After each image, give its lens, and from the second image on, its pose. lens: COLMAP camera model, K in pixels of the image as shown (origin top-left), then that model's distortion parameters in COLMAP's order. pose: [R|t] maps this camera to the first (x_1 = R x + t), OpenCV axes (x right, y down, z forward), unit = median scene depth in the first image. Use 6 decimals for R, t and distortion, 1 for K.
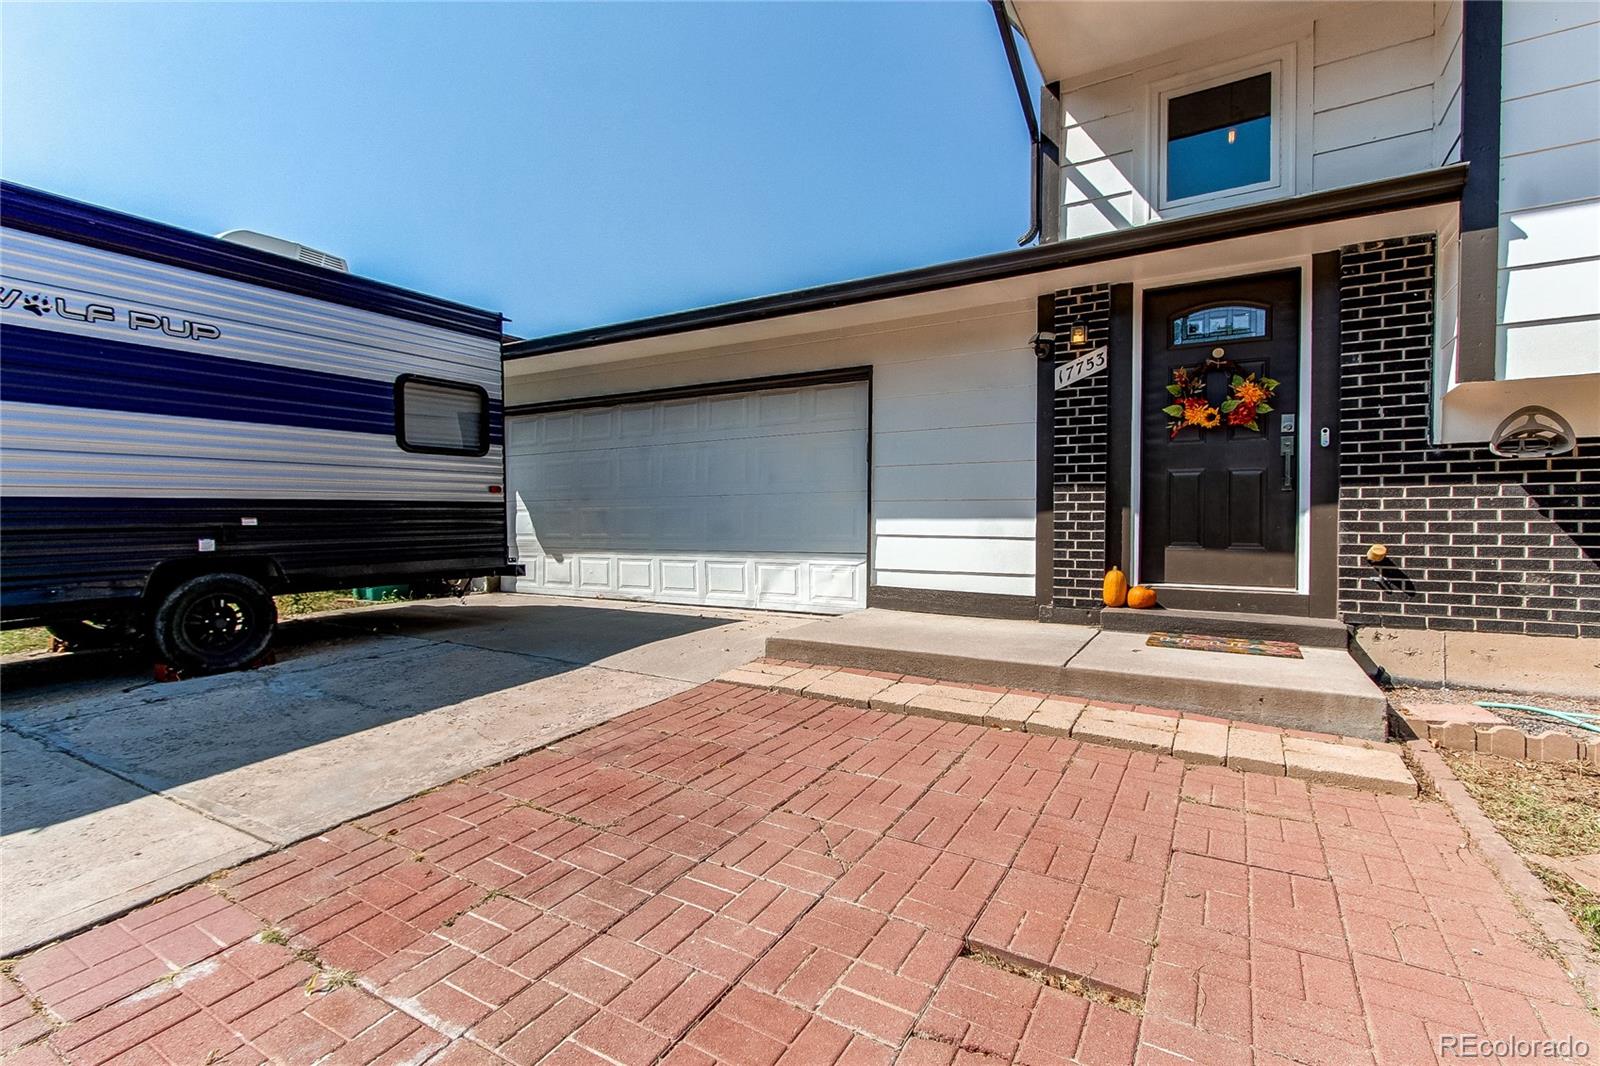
lens RADIAL K [[733.4, 0, 803.5], [0, 733.4, 531.4], [0, 0, 1]] dist [-0.005187, 0.004410]
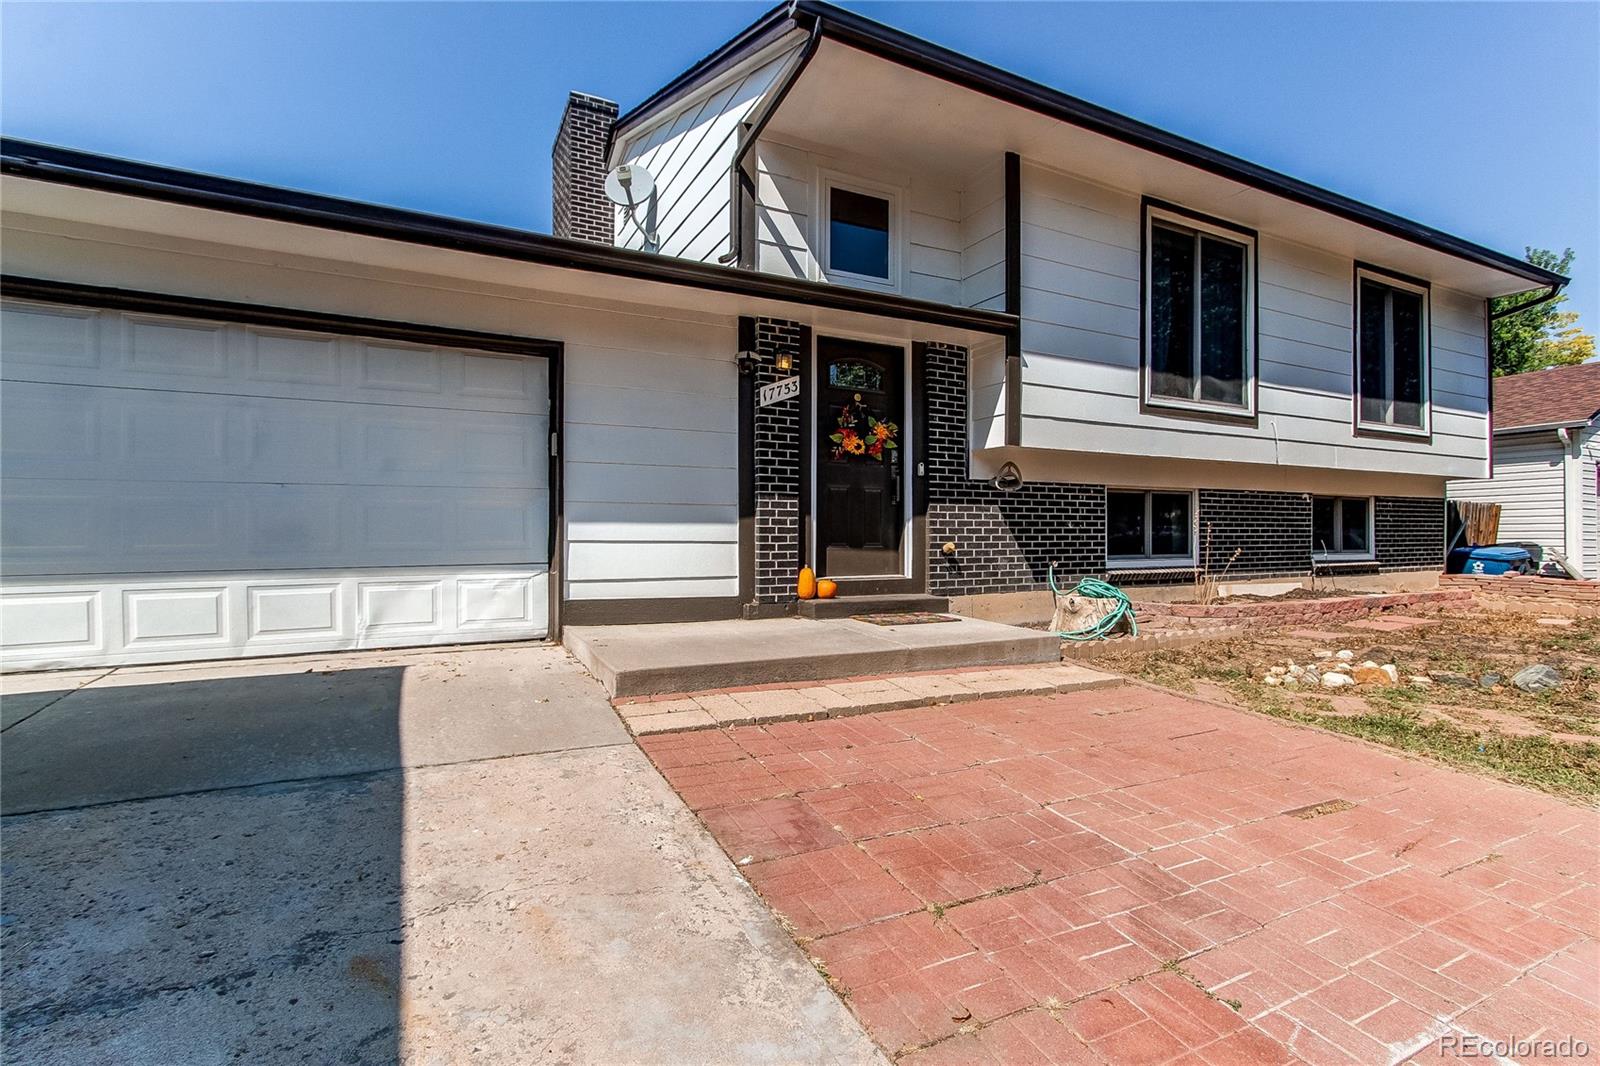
lens RADIAL K [[733.4, 0, 801.4], [0, 733.4, 528.3], [0, 0, 1]] dist [-0.005187, 0.004410]
pose [[0.536862, -0.002930, 0.843665, -0.575092], [0.002550, 0.999995, 0.001850, -0.012930], [-0.843666, 0.001159, 0.536867, 0.372885]]
